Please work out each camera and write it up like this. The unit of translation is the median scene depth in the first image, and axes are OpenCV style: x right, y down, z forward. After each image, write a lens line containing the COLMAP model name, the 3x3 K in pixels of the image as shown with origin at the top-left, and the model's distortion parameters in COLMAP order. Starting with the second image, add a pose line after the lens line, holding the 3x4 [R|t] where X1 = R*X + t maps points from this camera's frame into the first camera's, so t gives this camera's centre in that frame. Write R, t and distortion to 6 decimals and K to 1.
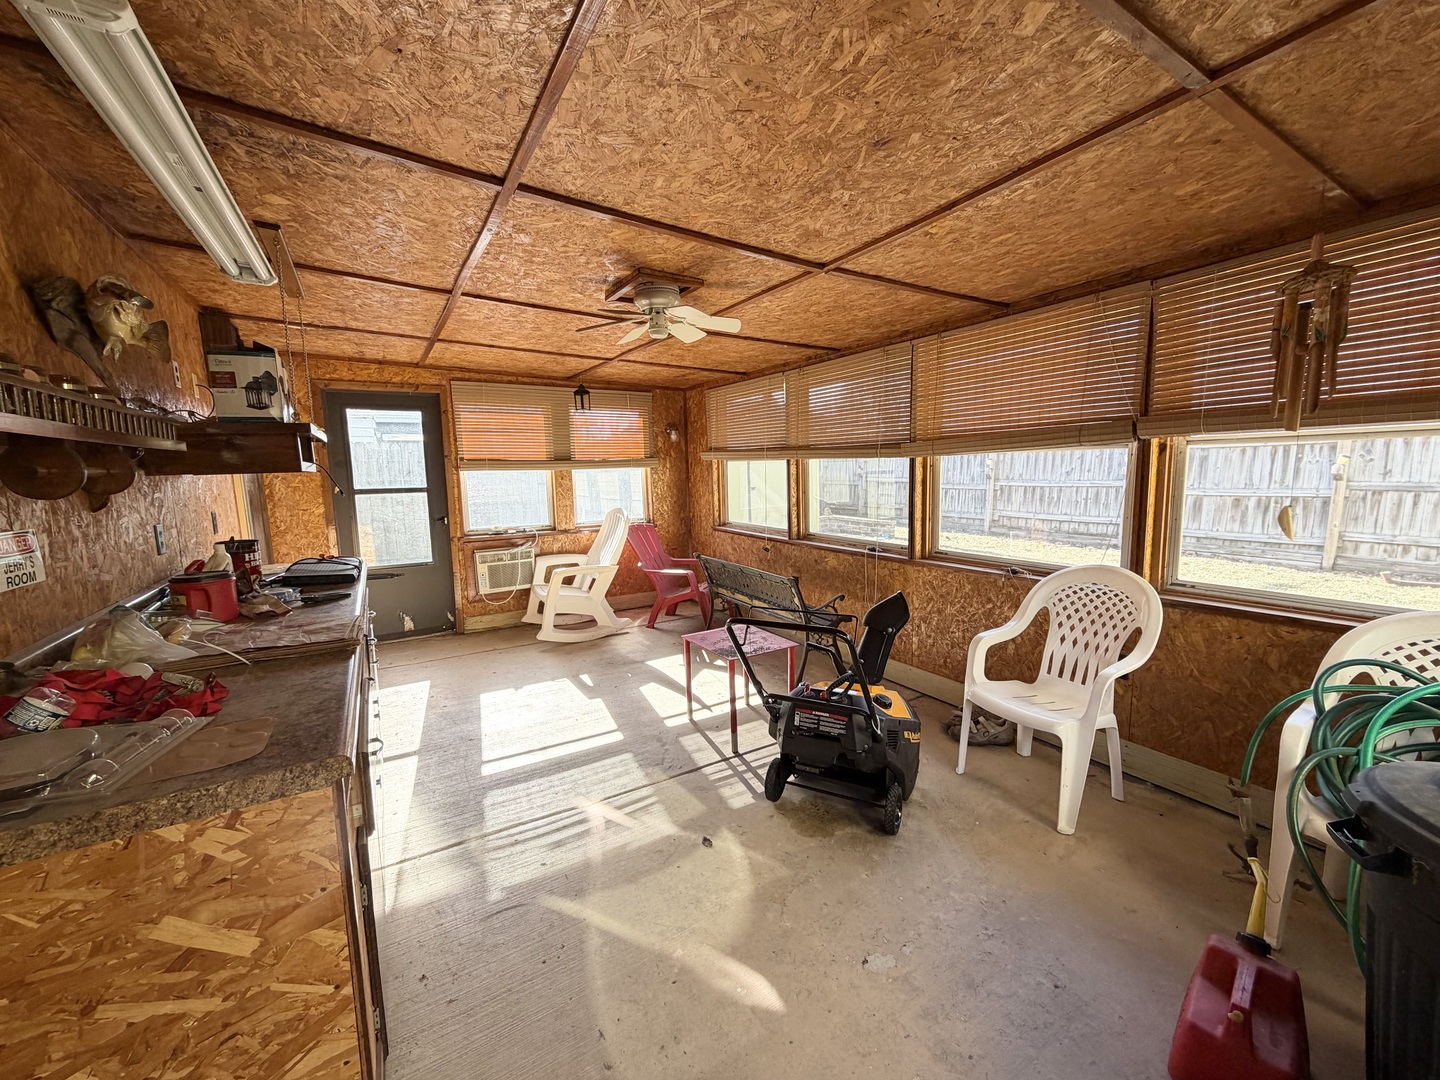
lens RADIAL K [[571.2, 0, 720.0], [0, 571.2, 540.0], [0, 0, 1]] dist [-0.000669, -0.000171]
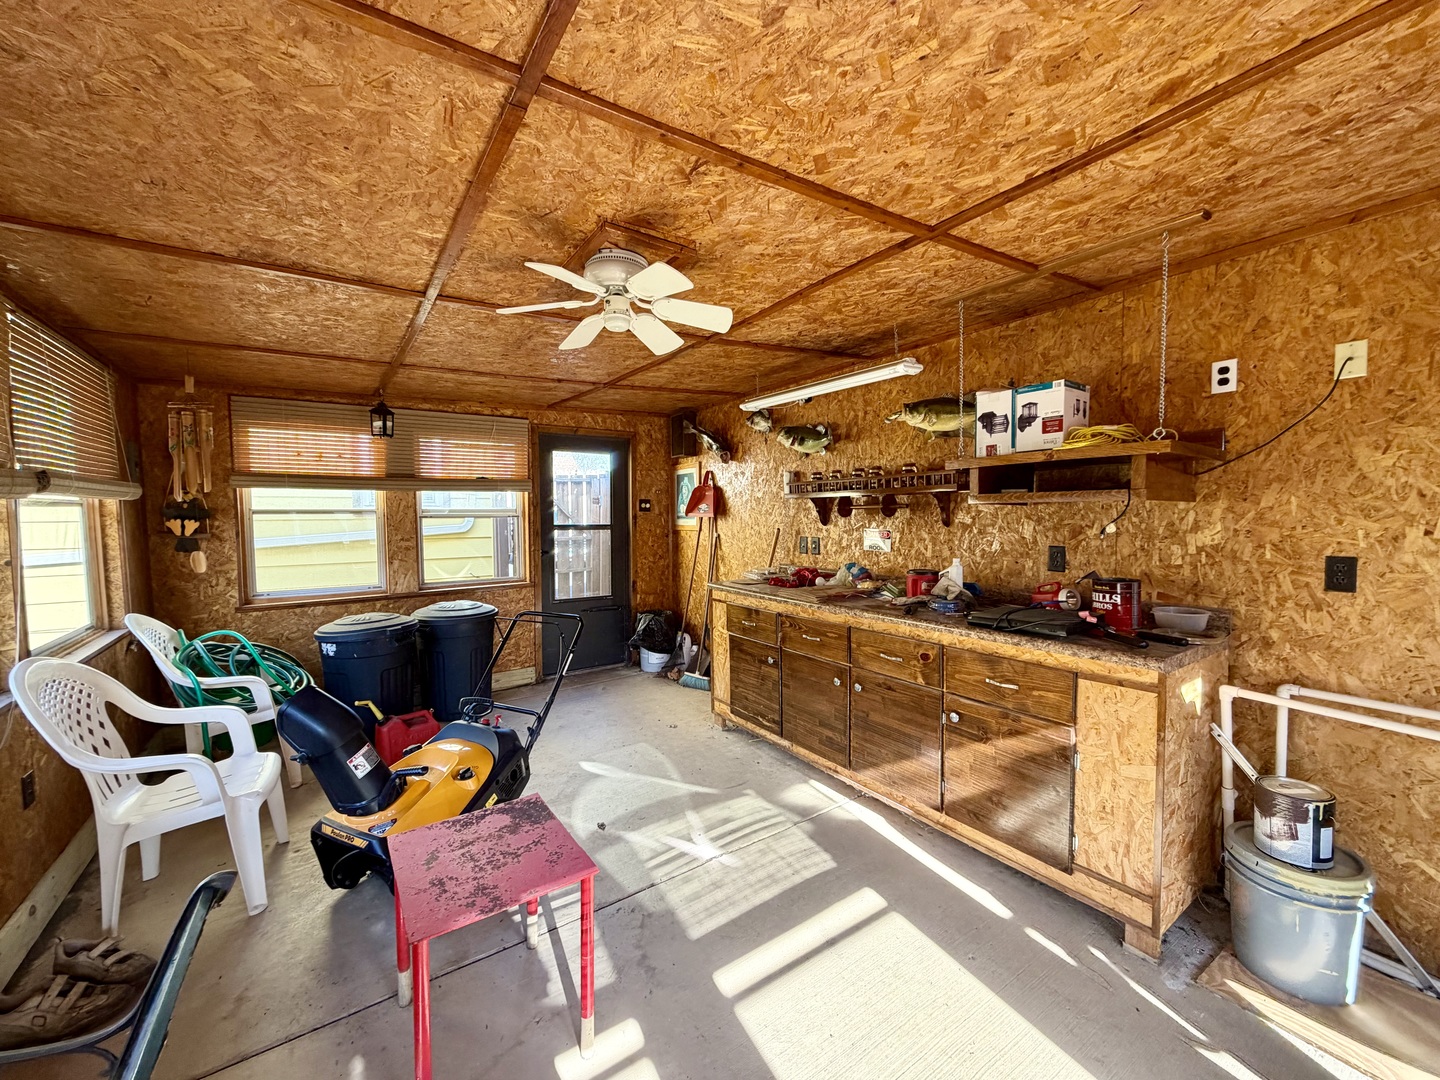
lens RADIAL K [[571.2, 0, 720.0], [0, 571.2, 540.0], [0, 0, 1]] dist [-0.000669, -0.000171]
pose [[-0.997673, 0.040075, -0.055167, -0.216842], [0.029764, 0.983862, 0.176439, -0.244110], [0.061348, 0.174386, -0.982764, 1.979277]]
